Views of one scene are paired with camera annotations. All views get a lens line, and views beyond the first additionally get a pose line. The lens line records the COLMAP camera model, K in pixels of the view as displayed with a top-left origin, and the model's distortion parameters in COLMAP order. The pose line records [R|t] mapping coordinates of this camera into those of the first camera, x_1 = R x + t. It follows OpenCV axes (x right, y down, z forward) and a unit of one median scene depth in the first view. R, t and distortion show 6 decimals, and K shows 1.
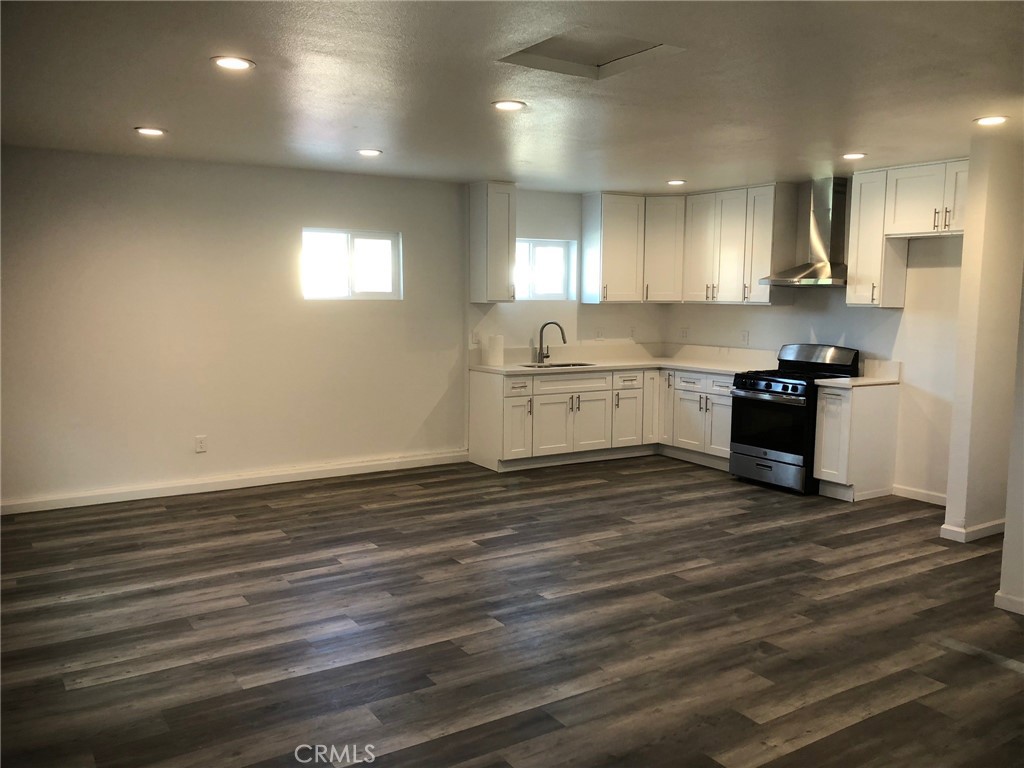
lens RADIAL K [[843.7, 0, 512.0], [0, 843.7, 384.0], [0, 0, 1]] dist [0.070125, -0.094437]
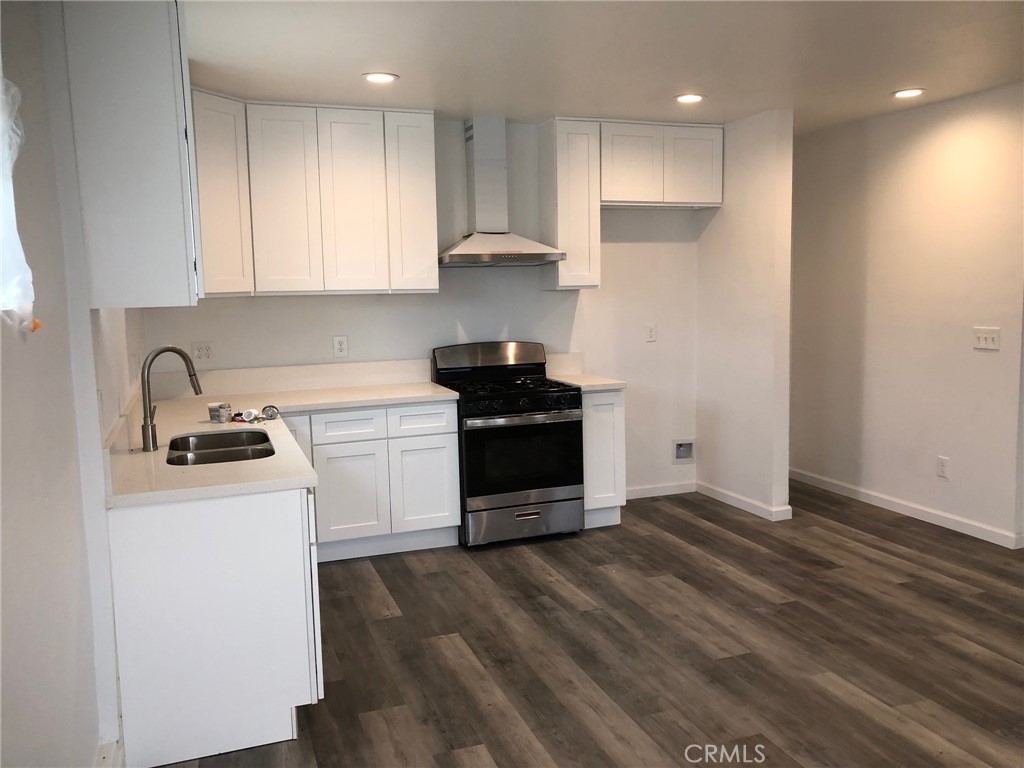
lens RADIAL K [[837.9, 0, 512.0], [0, 837.9, 384.0], [0, 0, 1]] dist [0.131864, -0.218561]
pose [[0.220165, -0.132626, 0.966405, -0.435871], [0.126859, 0.986193, 0.106441, -0.105084], [-0.967179, 0.099162, 0.233950, 0.979617]]
